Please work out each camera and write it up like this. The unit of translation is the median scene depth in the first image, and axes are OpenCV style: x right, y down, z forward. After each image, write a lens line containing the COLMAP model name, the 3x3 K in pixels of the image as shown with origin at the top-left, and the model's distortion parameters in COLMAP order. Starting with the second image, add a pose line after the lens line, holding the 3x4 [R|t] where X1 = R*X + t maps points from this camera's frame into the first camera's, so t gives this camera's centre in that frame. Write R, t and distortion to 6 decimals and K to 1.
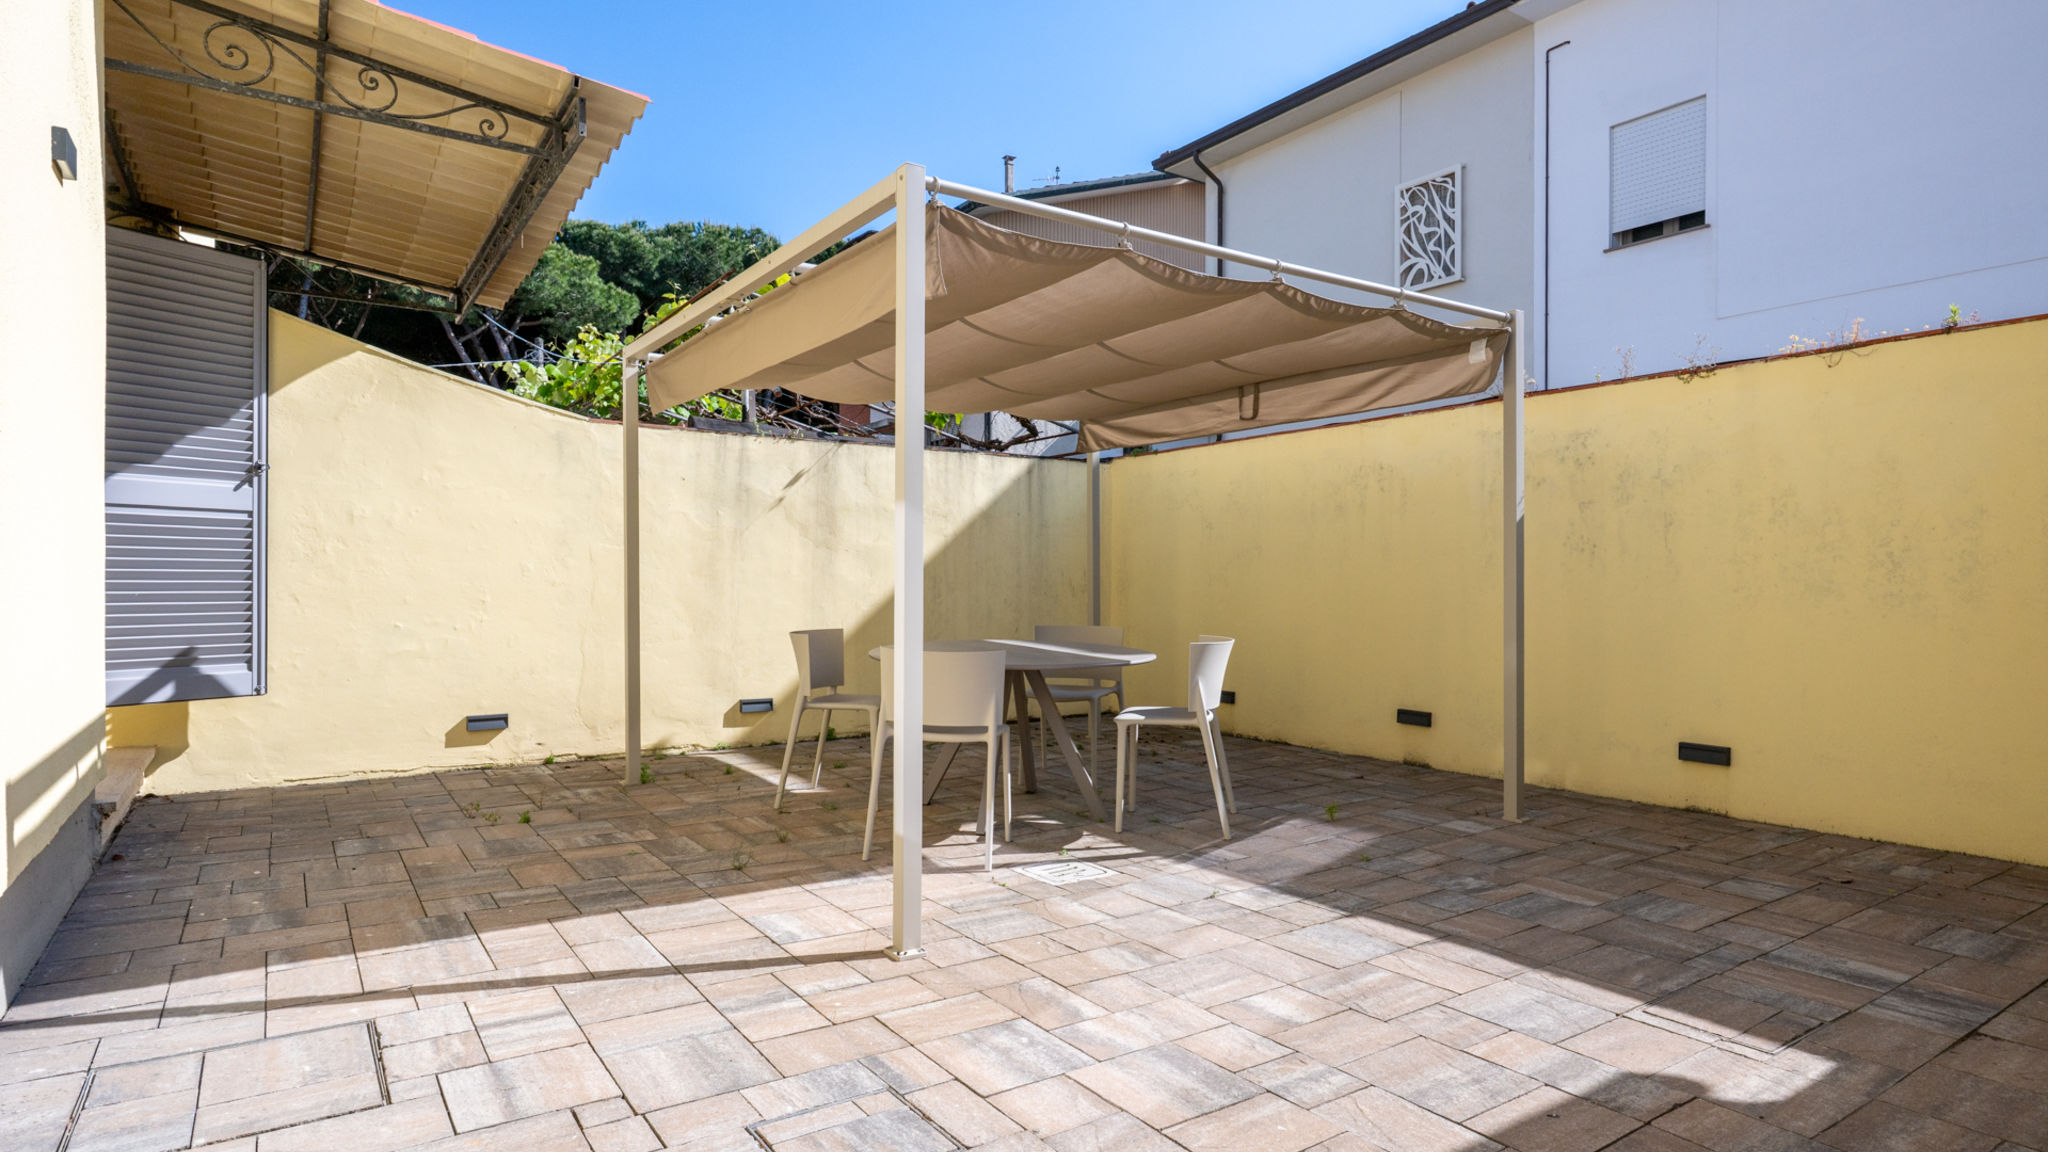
lens RADIAL K [[1089.7, 0, 1024.0], [0, 1089.7, 576.0], [0, 0, 1]] dist [0.001087, -0.000010]
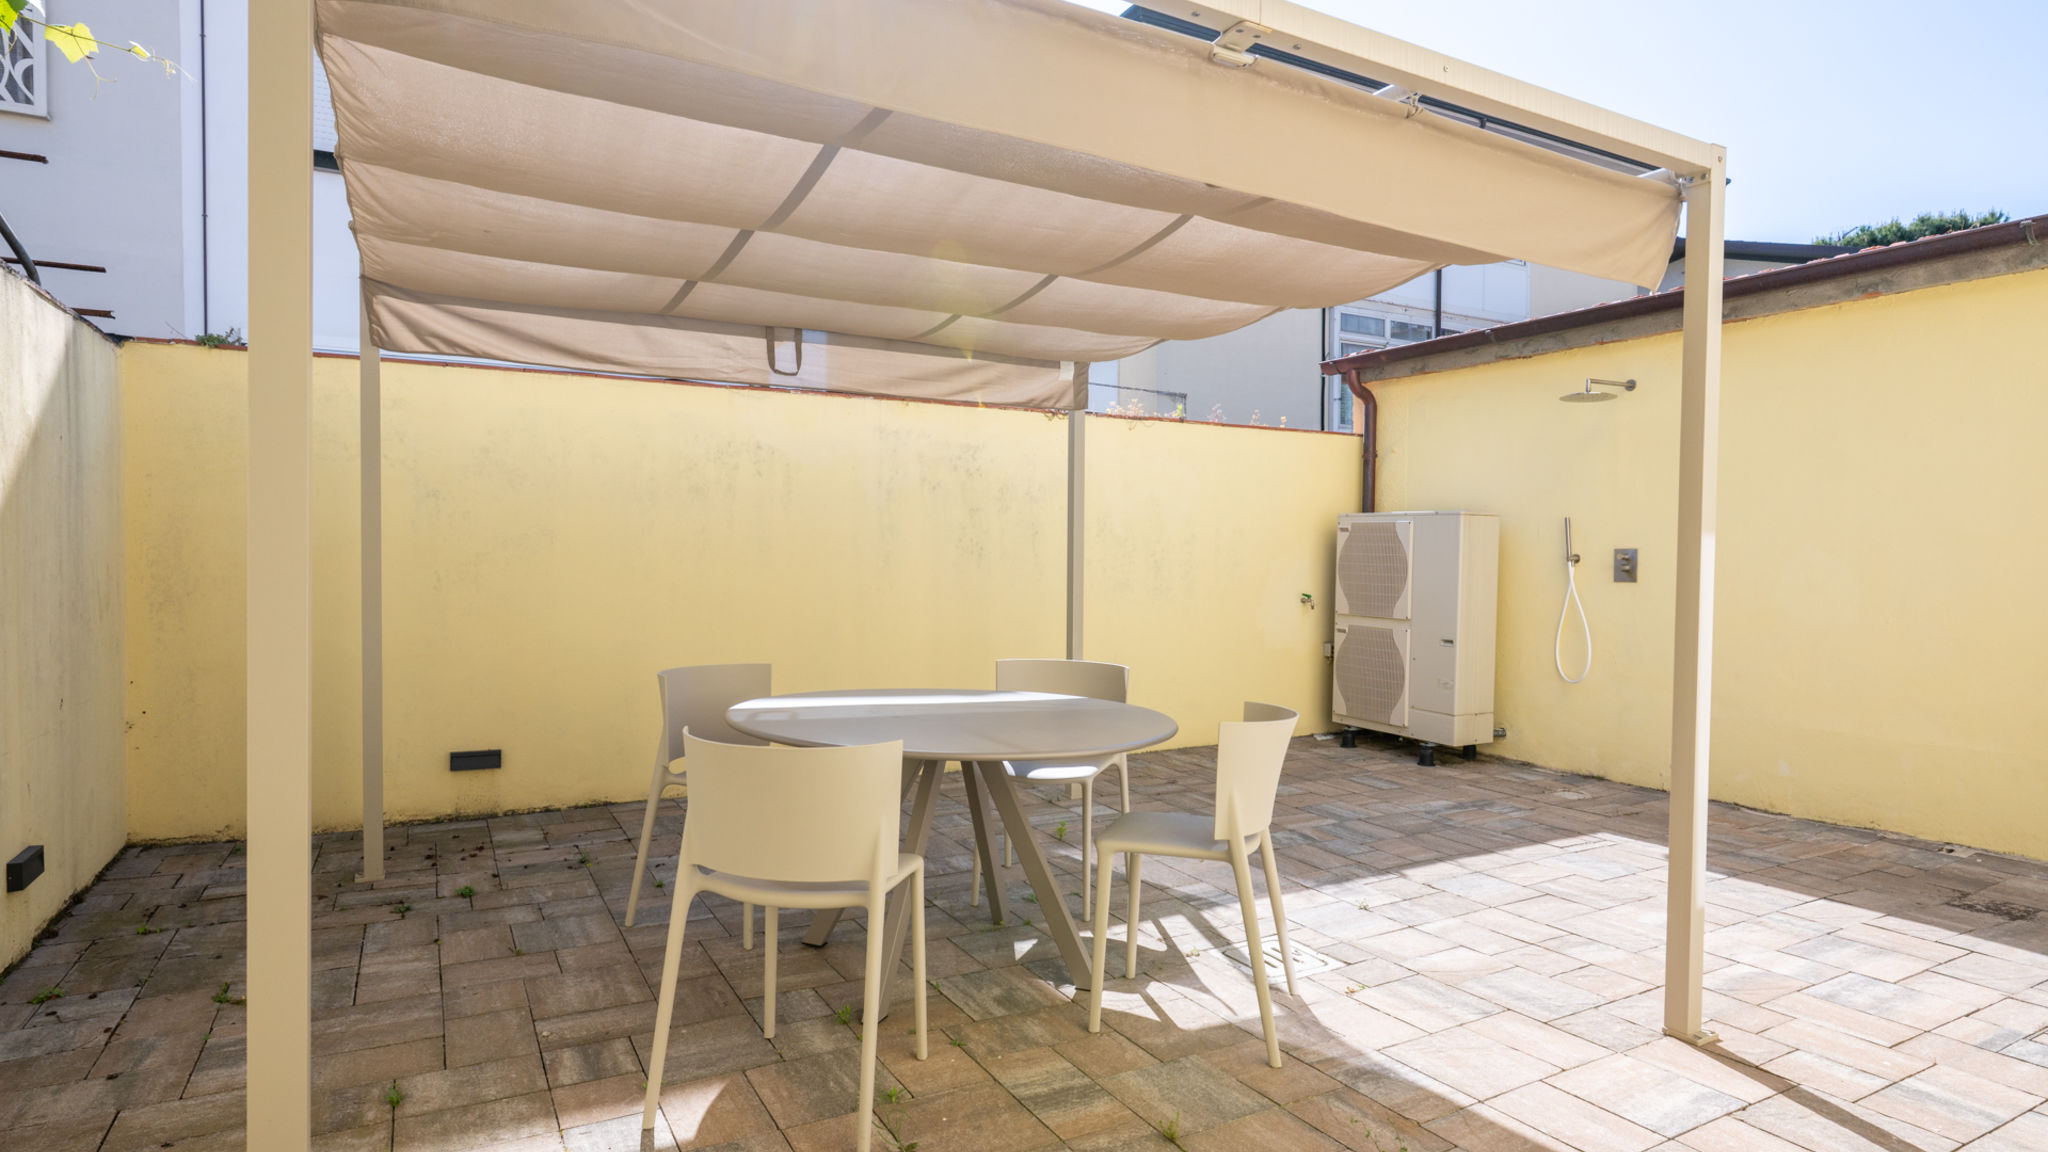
lens RADIAL K [[1106.0, 0, 1024.0], [0, 1106.0, 576.0], [0, 0, 1]] dist [0.002008, 0.000759]
pose [[0.087642, -0.019441, 0.995962, -0.821833], [-0.012755, 0.999706, 0.020636, -0.031360], [-0.996070, -0.014512, 0.087368, 1.149055]]
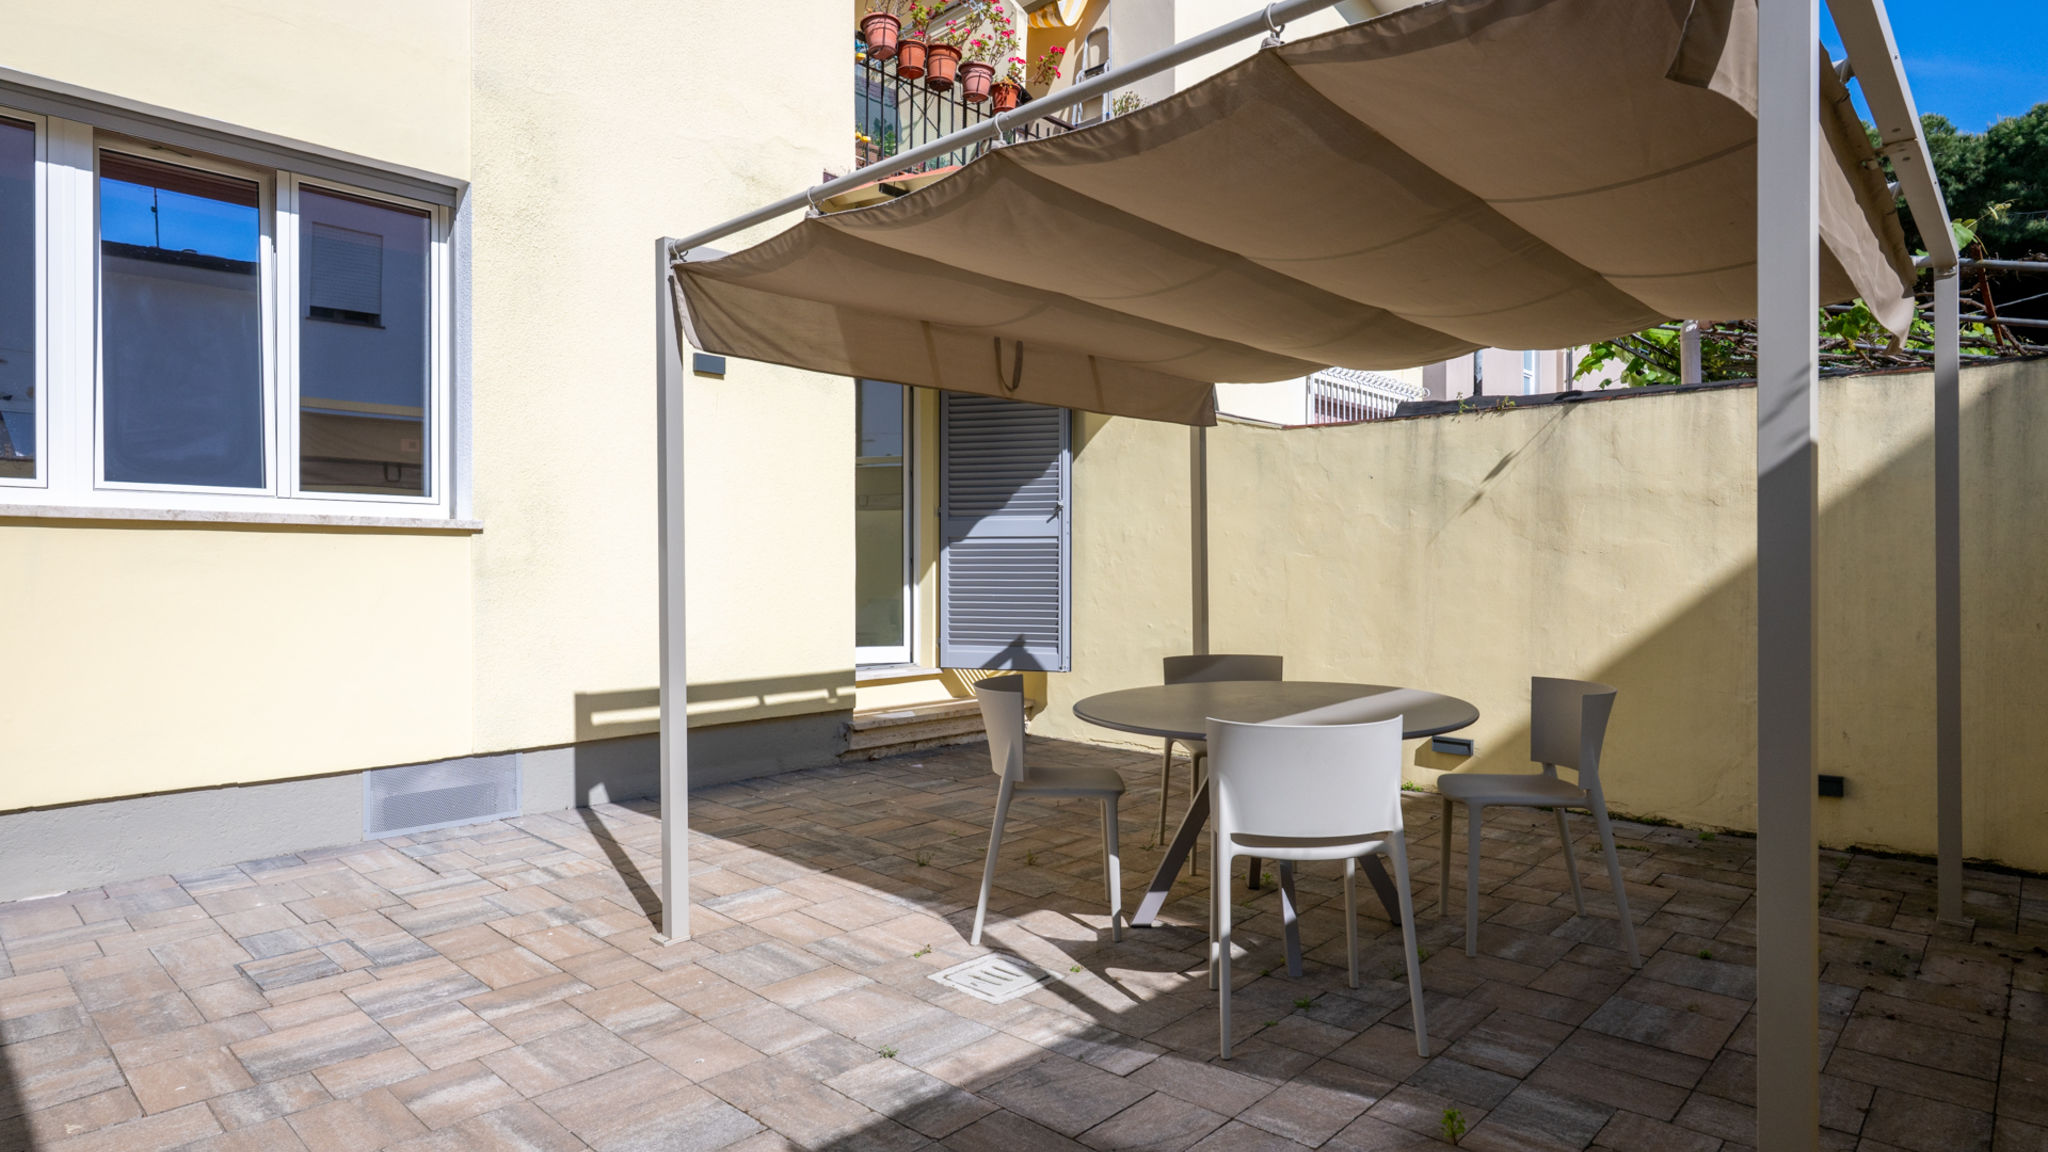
lens RADIAL K [[1118.1, 0, 1024.0], [0, 1118.1, 576.0], [0, 0, 1]] dist [-0.002602, -0.000273]
pose [[0.214965, 0.006483, -0.976600, 0.856508], [0.005620, 0.999953, 0.007875, -0.028480], [0.976606, -0.007181, 0.214918, 0.869720]]
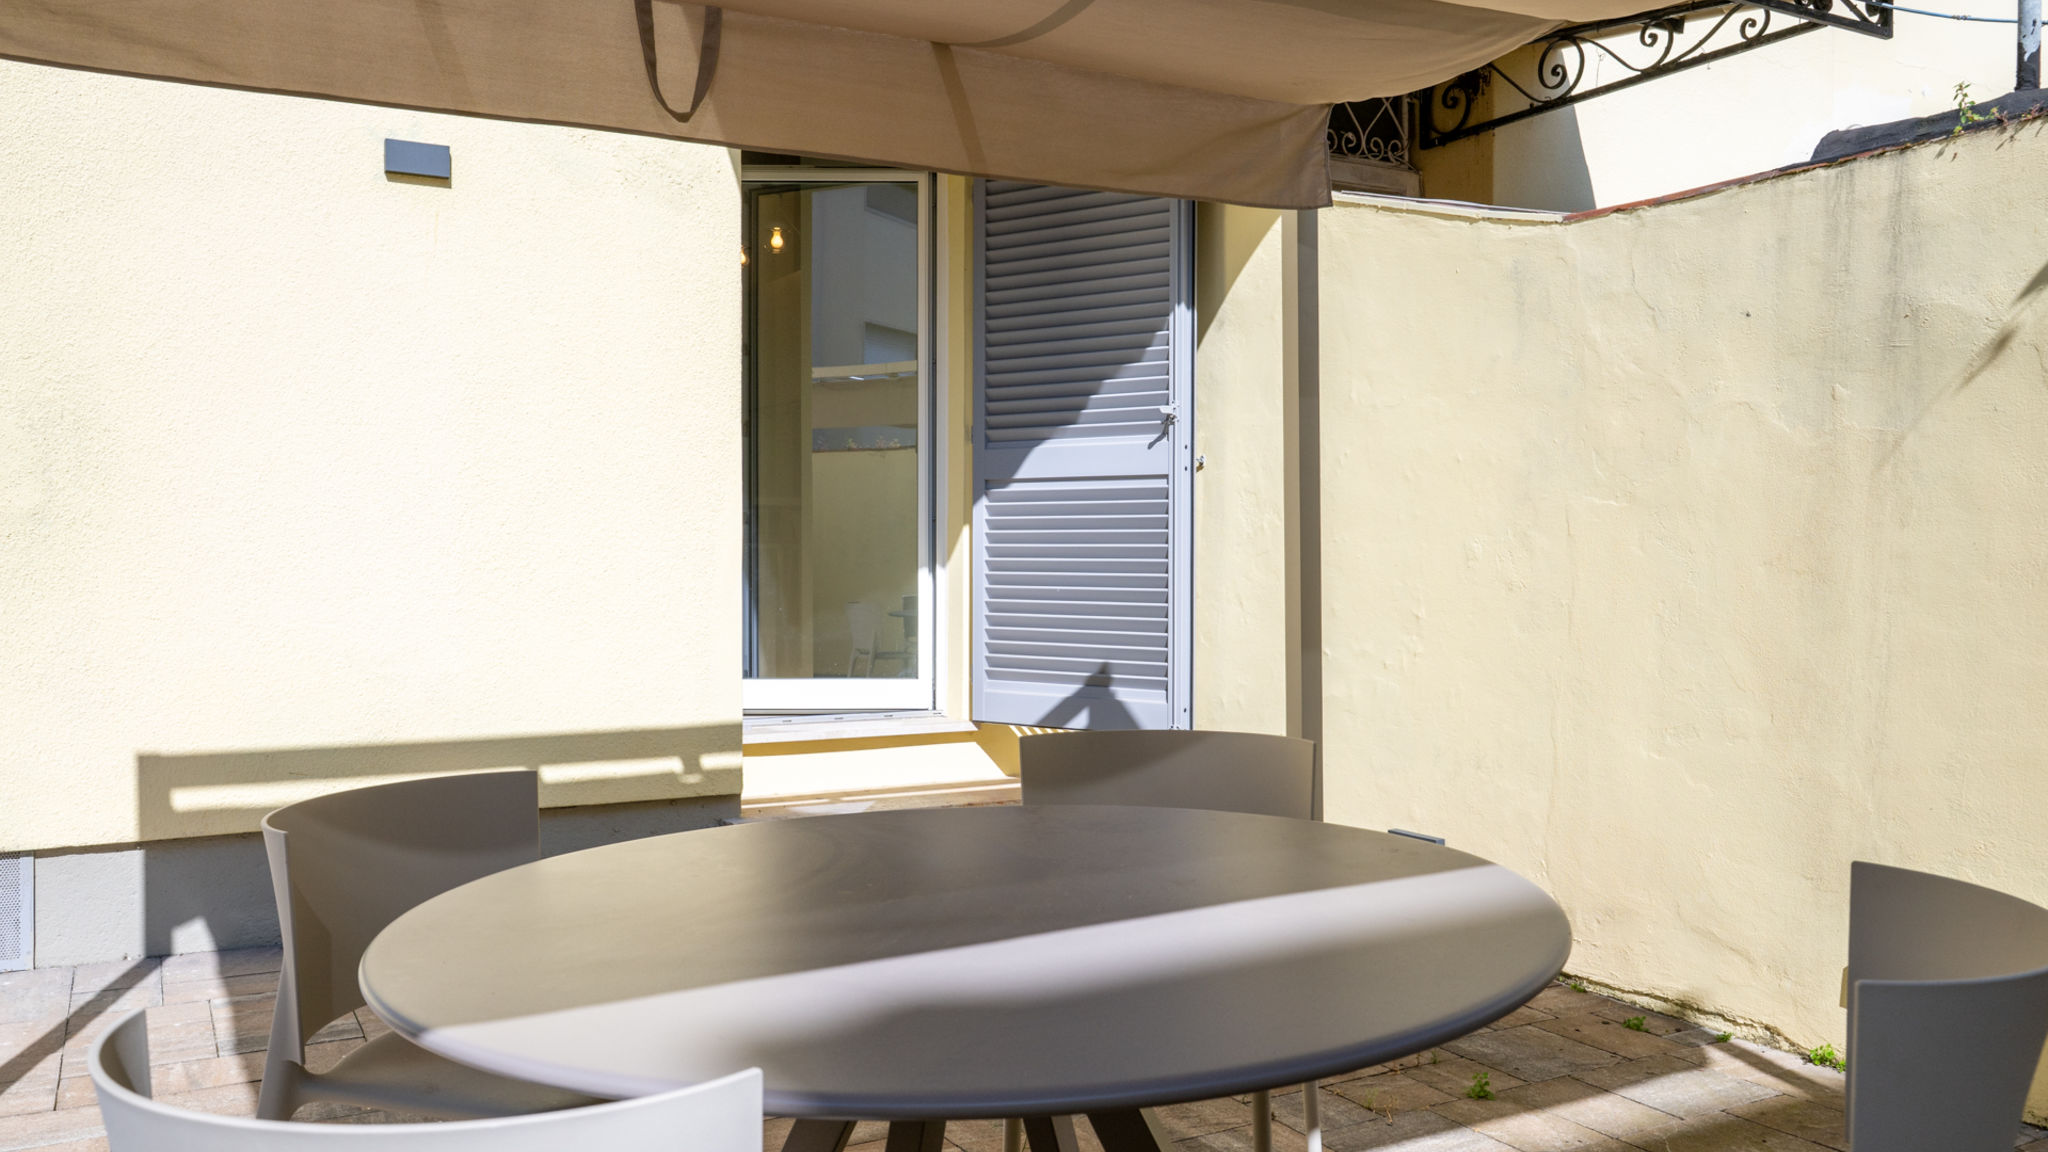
lens RADIAL K [[1615.3, 0, 1024.0], [0, 1615.3, 576.0], [0, 0, 1]] dist [0.010979, 0.000463]
pose [[-0.091042, 0.011972, -0.995775, 0.444812], [0.001743, 0.999928, 0.011863, -0.009298], [0.995846, -0.000656, -0.091056, 1.324699]]
